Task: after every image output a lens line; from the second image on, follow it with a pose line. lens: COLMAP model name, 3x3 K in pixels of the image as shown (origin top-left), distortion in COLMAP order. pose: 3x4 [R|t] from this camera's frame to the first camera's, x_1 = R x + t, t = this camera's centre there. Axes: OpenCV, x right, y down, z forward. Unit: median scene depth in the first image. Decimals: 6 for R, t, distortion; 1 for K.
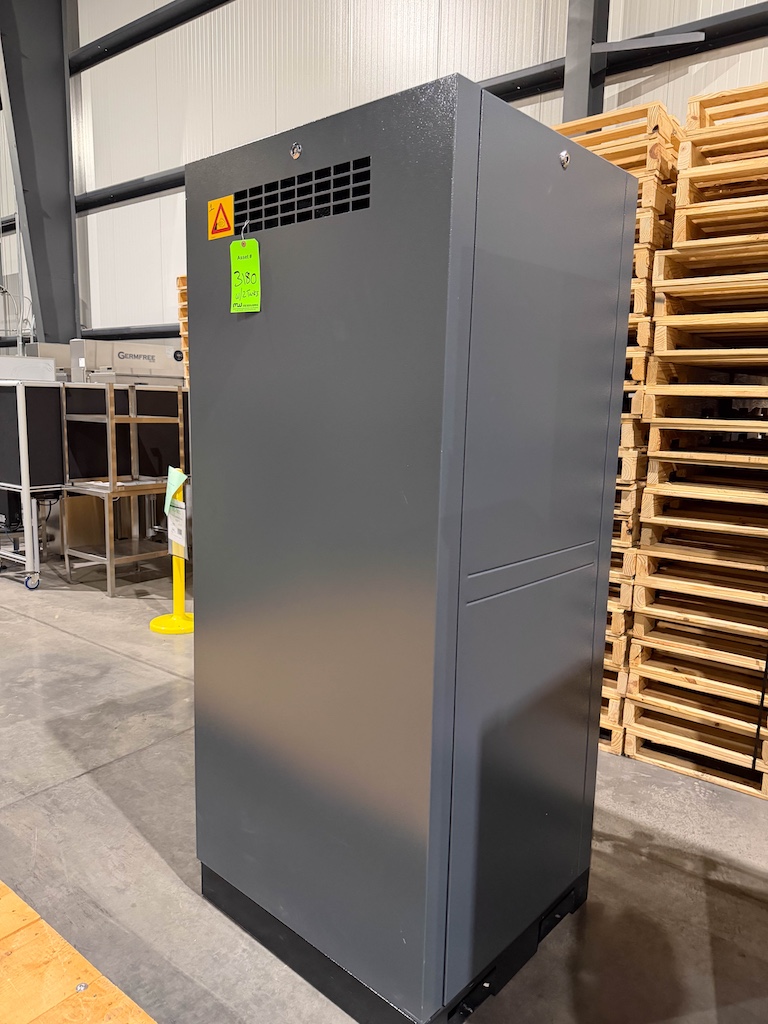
lens RADIAL K [[720.3, 0, 384.5], [0, 720.3, 513.9], [0, 0, 1]] dist [0.021489, -0.027067]
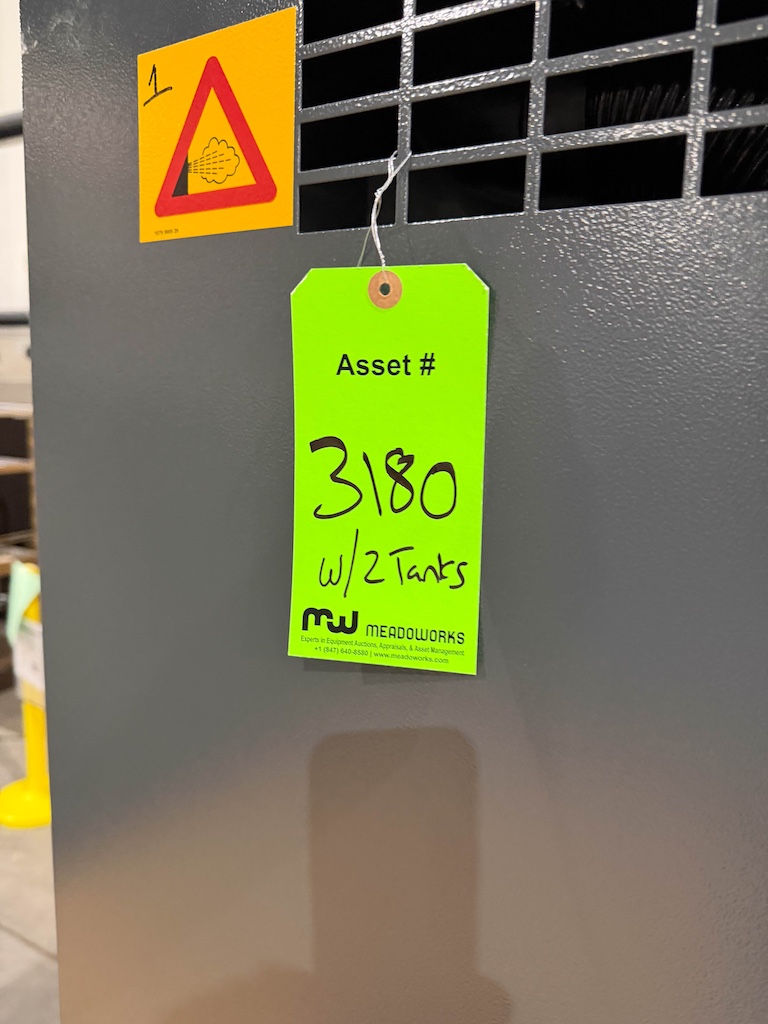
lens RADIAL K [[720.3, 0, 374.6], [0, 720.3, 481.5], [0, 0, 1]] dist [0.021489, -0.027067]
pose [[0.987406, -0.013352, 0.157645, -0.219389], [0.014525, 0.999875, -0.006291, -0.320864], [-0.157541, 0.008502, 0.987476, 0.817663]]
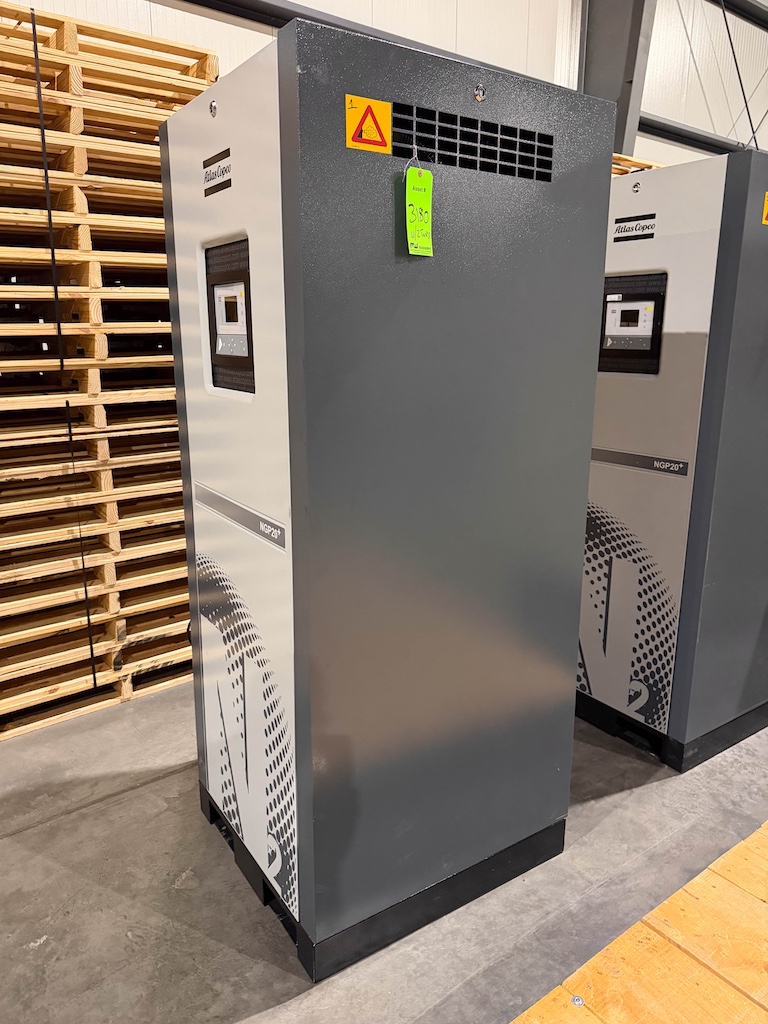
lens RADIAL K [[720.3, 0, 385.0], [0, 720.3, 506.6], [0, 0, 1]] dist [0.021489, -0.027067]
pose [[0.259301, -0.240483, 0.935377, -1.076650], [0.157156, 0.966101, 0.204817, -0.170821], [-0.952925, 0.093892, 0.288304, 0.812292]]
